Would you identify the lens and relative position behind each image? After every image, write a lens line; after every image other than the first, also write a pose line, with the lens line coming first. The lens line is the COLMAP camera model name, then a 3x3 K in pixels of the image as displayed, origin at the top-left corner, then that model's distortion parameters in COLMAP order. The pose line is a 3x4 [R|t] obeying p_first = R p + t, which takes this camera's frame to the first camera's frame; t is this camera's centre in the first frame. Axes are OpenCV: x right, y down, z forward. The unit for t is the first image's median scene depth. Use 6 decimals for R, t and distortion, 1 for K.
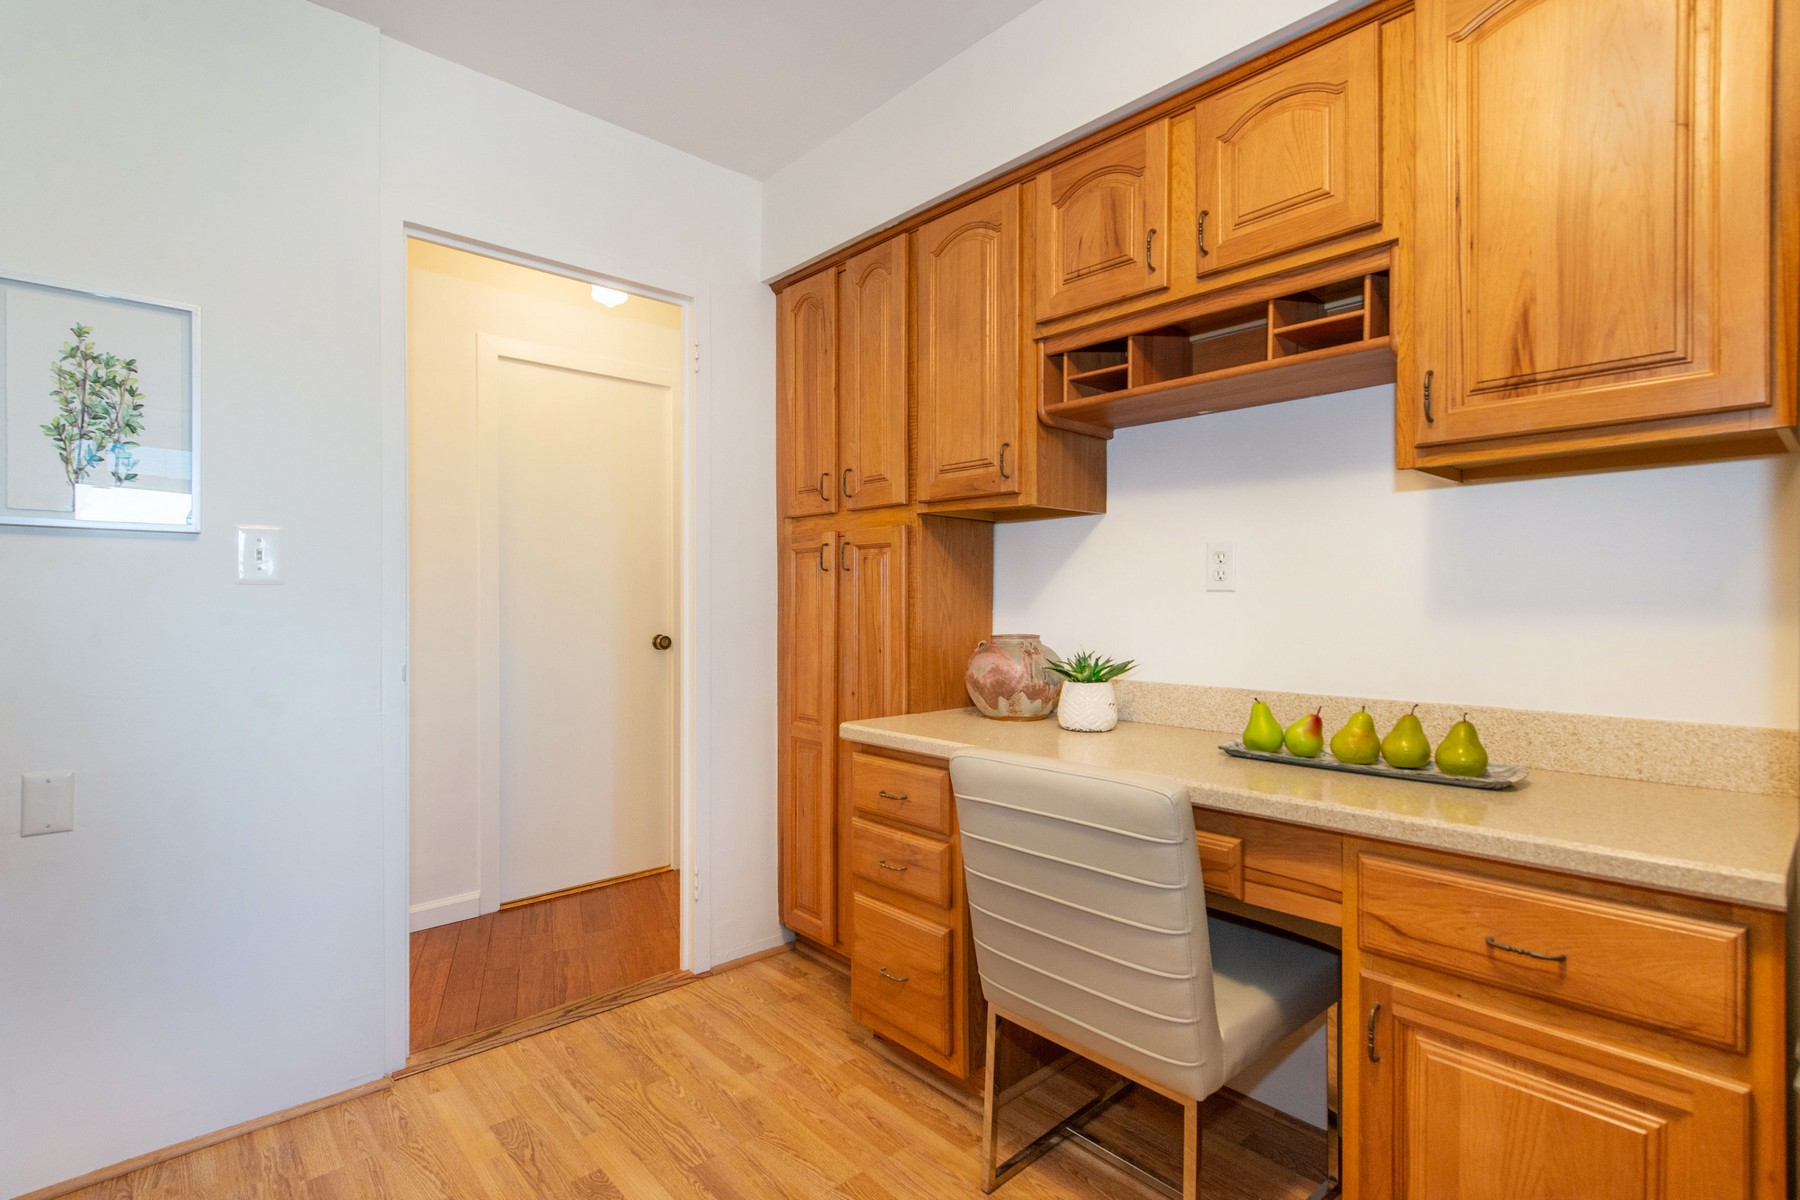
lens RADIAL K [[859.7, 0, 890.9], [0, 859.7, 601.8], [0, 0, 1]] dist [0.034026, -0.016826]
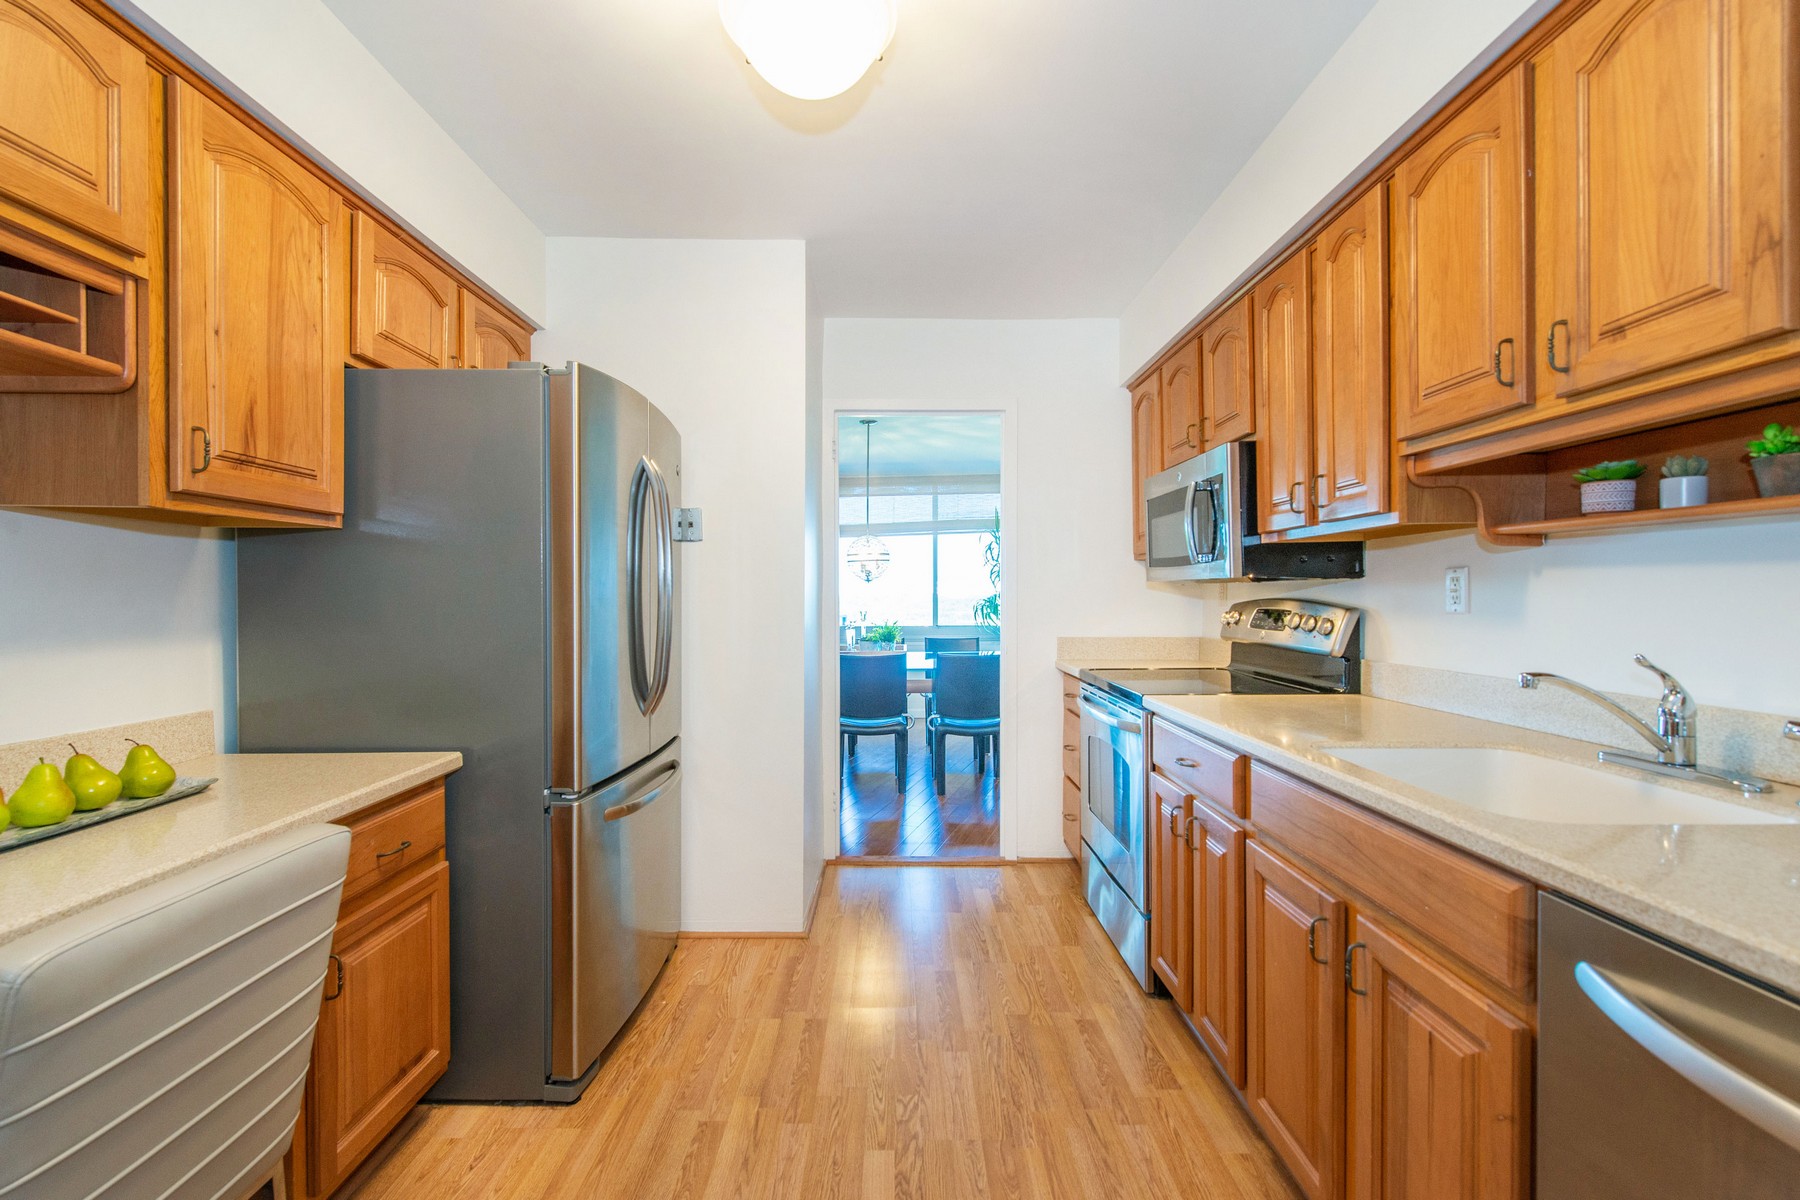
lens RADIAL K [[775.2, 0, 891.3], [0, 775.2, 603.3], [0, 0, 1]] dist [0.012494, -0.005140]
pose [[-0.745355, -0.006925, 0.666632, -0.502970], [-0.000147, 0.999948, 0.010222, -0.036088], [-0.666668, 0.007521, -0.745317, 0.820610]]
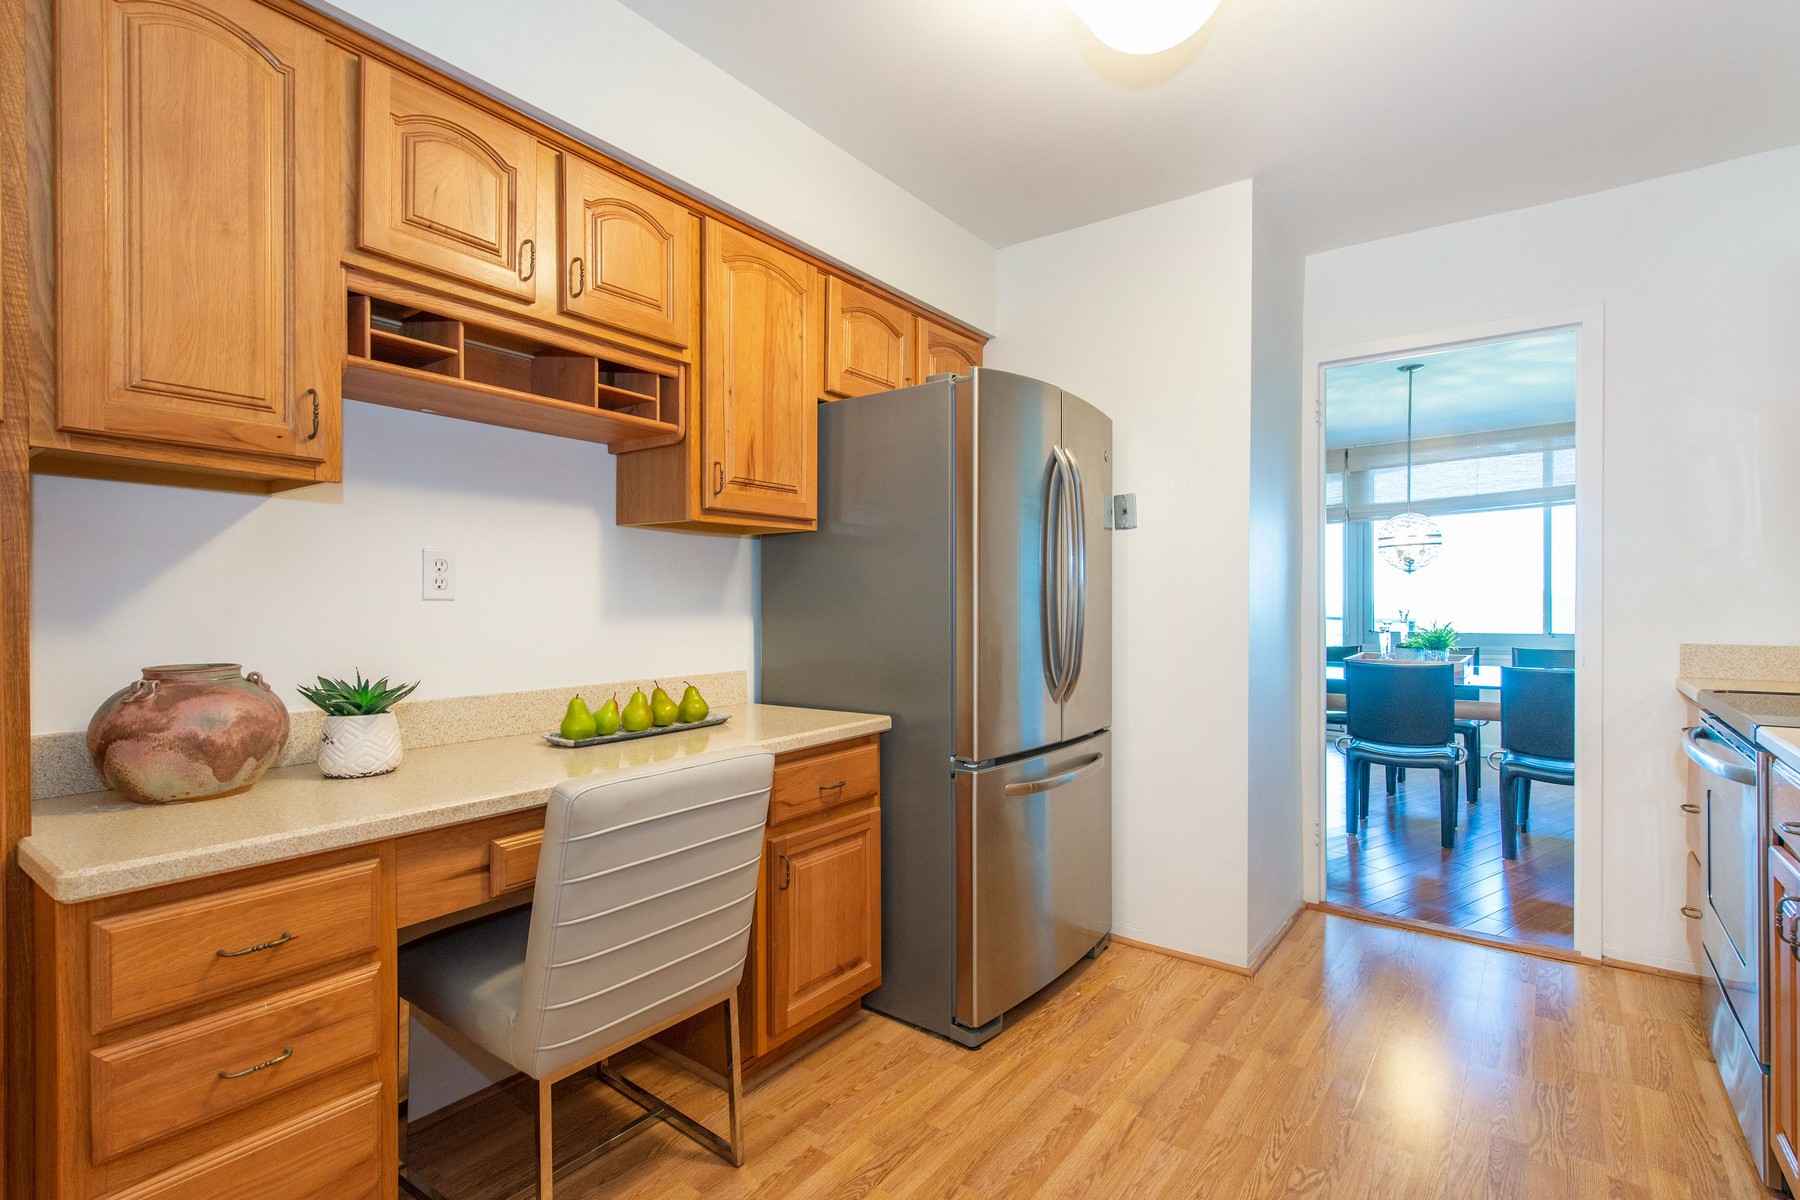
lens RADIAL K [[859.7, 0, 890.9], [0, 859.7, 601.8], [0, 0, 1]] dist [0.034026, -0.016826]
pose [[-0.187881, -0.002049, 0.982190, -0.683973], [0.001157, 0.999997, 0.002307, -0.012283], [-0.982191, 0.001570, -0.187878, 0.700006]]
